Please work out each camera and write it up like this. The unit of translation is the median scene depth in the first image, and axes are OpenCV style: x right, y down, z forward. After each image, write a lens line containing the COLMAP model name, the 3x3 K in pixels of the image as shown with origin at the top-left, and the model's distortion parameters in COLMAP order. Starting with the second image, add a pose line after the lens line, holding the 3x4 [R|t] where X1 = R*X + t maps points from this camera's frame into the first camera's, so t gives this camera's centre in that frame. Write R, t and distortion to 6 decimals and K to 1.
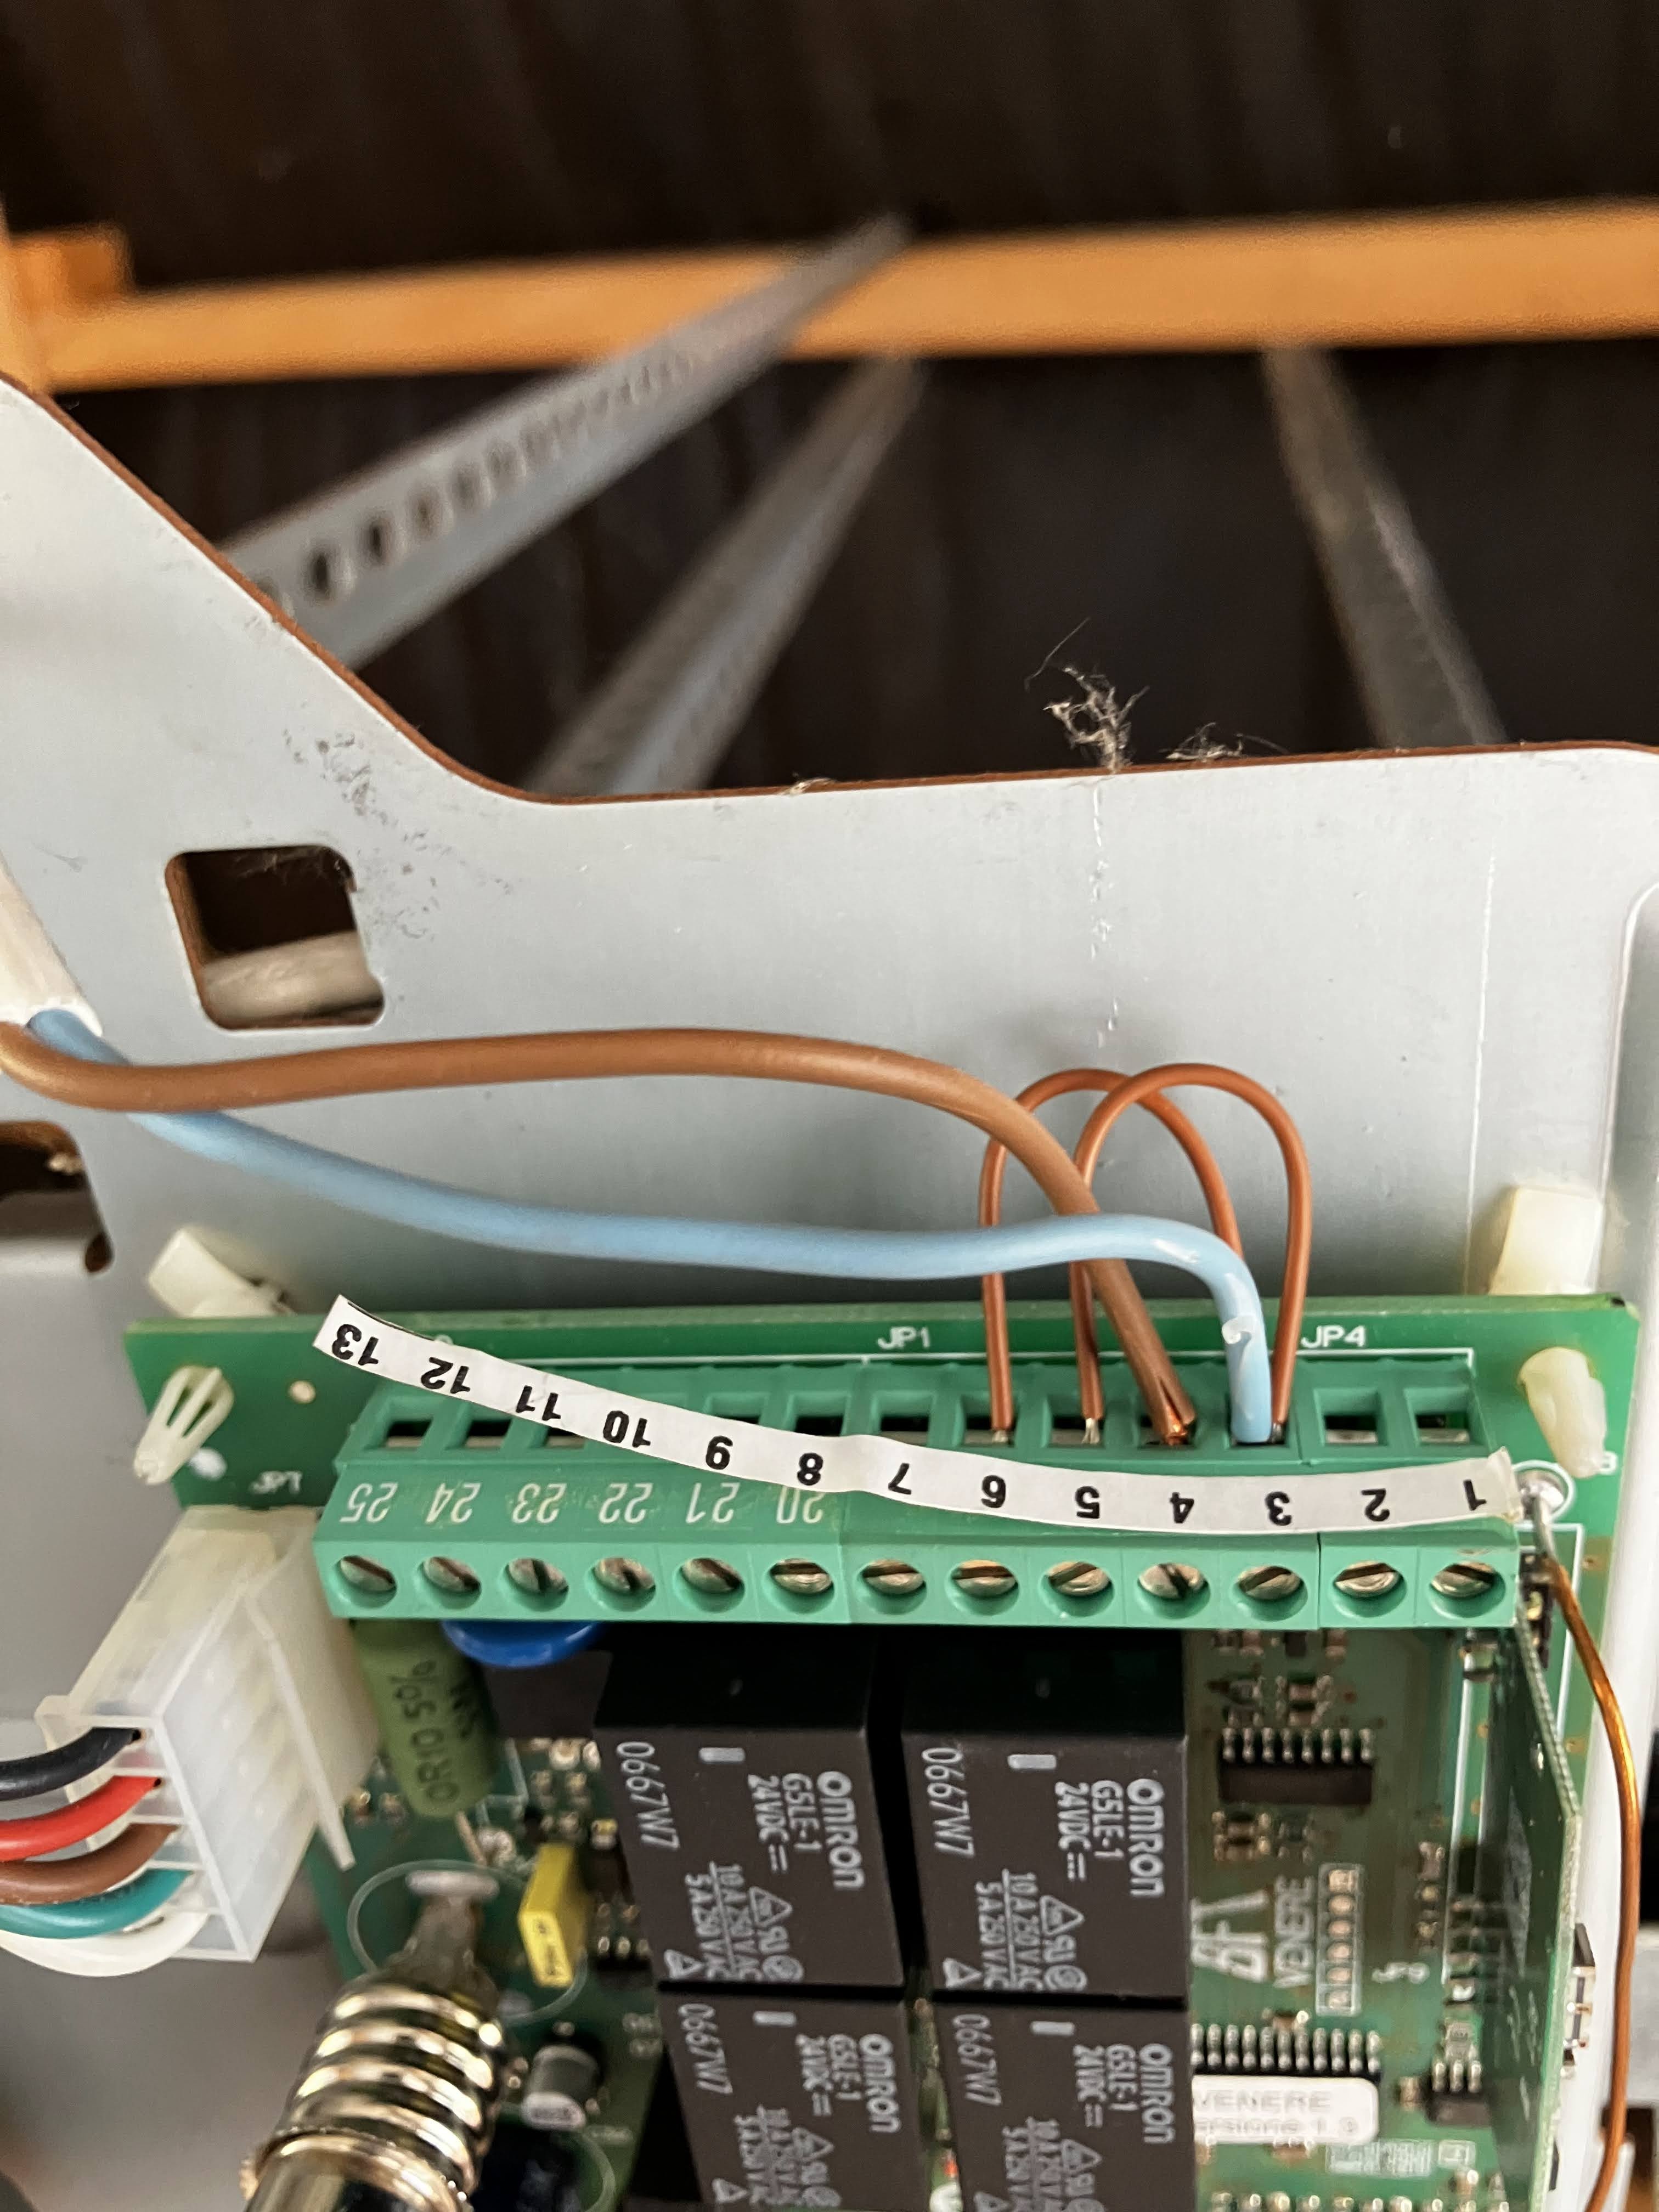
lens RADIAL K [[1875.5, 0, 828.2], [0, 1875.5, 1105.0], [0, 0, 1]] dist [-0.010694, 0.002582]
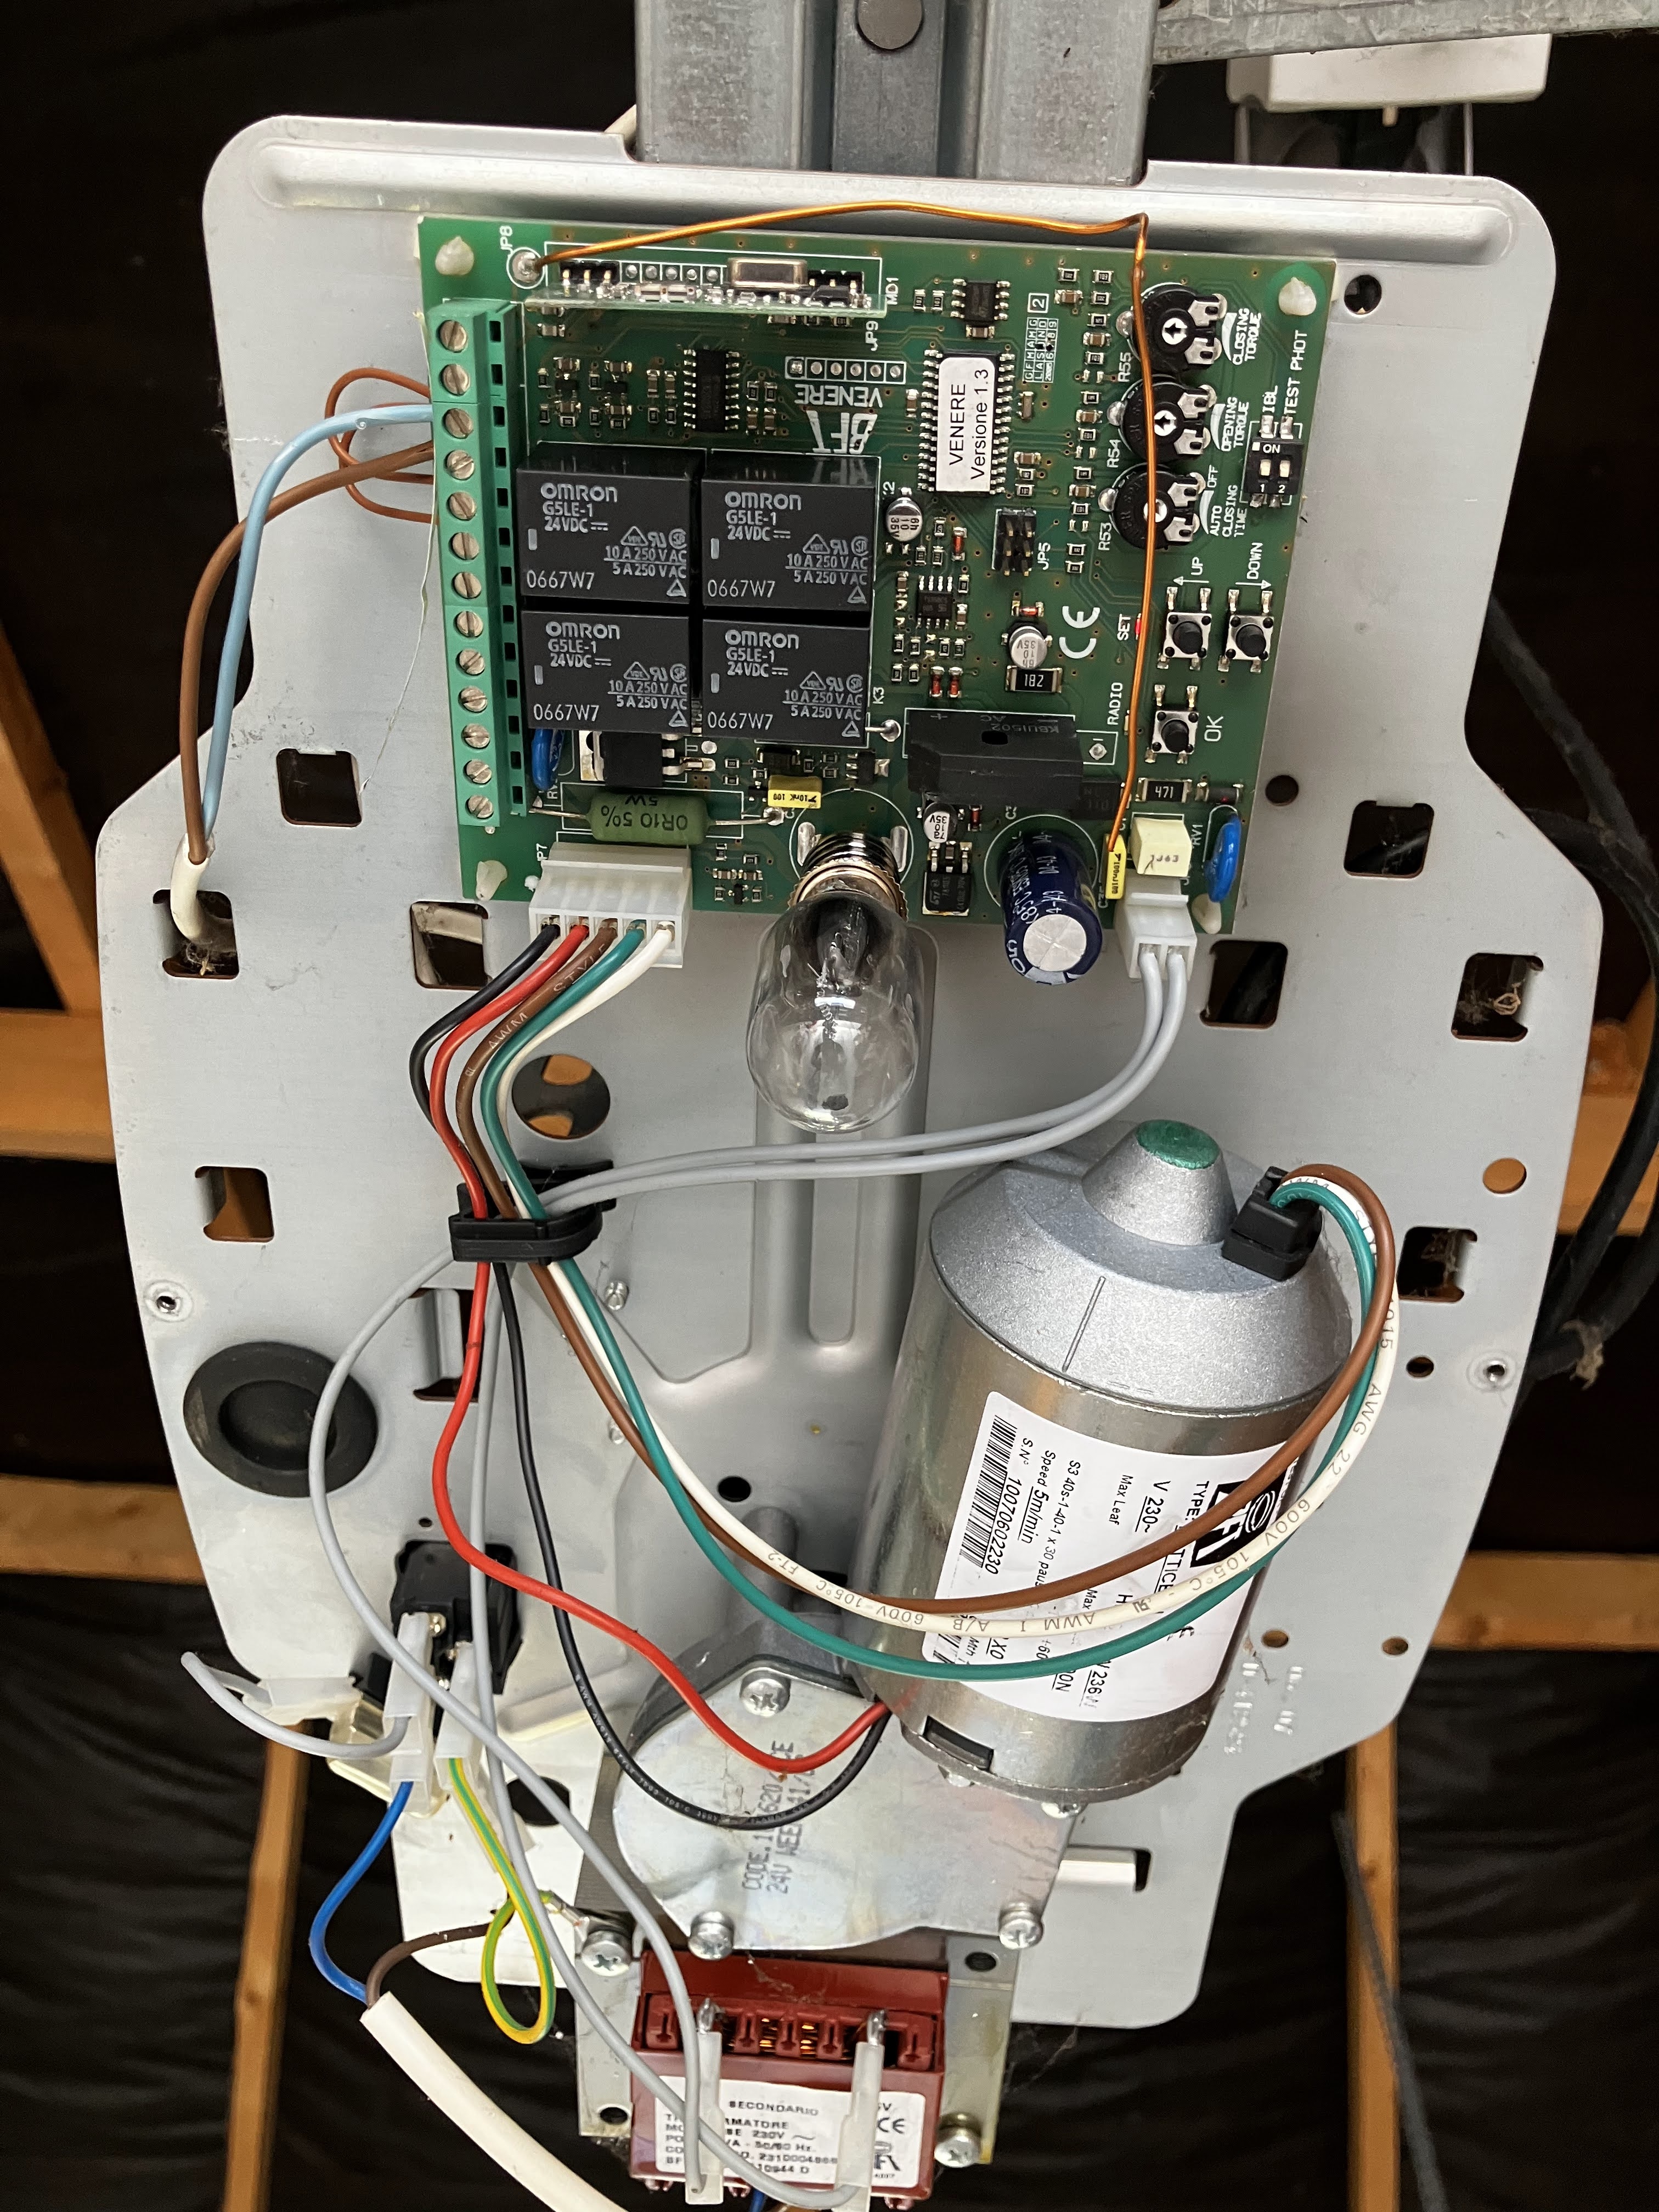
lens RADIAL K [[1875.5, 0, 830.5], [0, 1875.5, 1103.0], [0, 0, 1]] dist [-0.010694, 0.002582]
pose [[0.154416, -0.912662, -0.378423, 0.352368], [0.863424, 0.310837, -0.397339, 1.564604], [0.480264, -0.265384, 0.836013, -0.806193]]
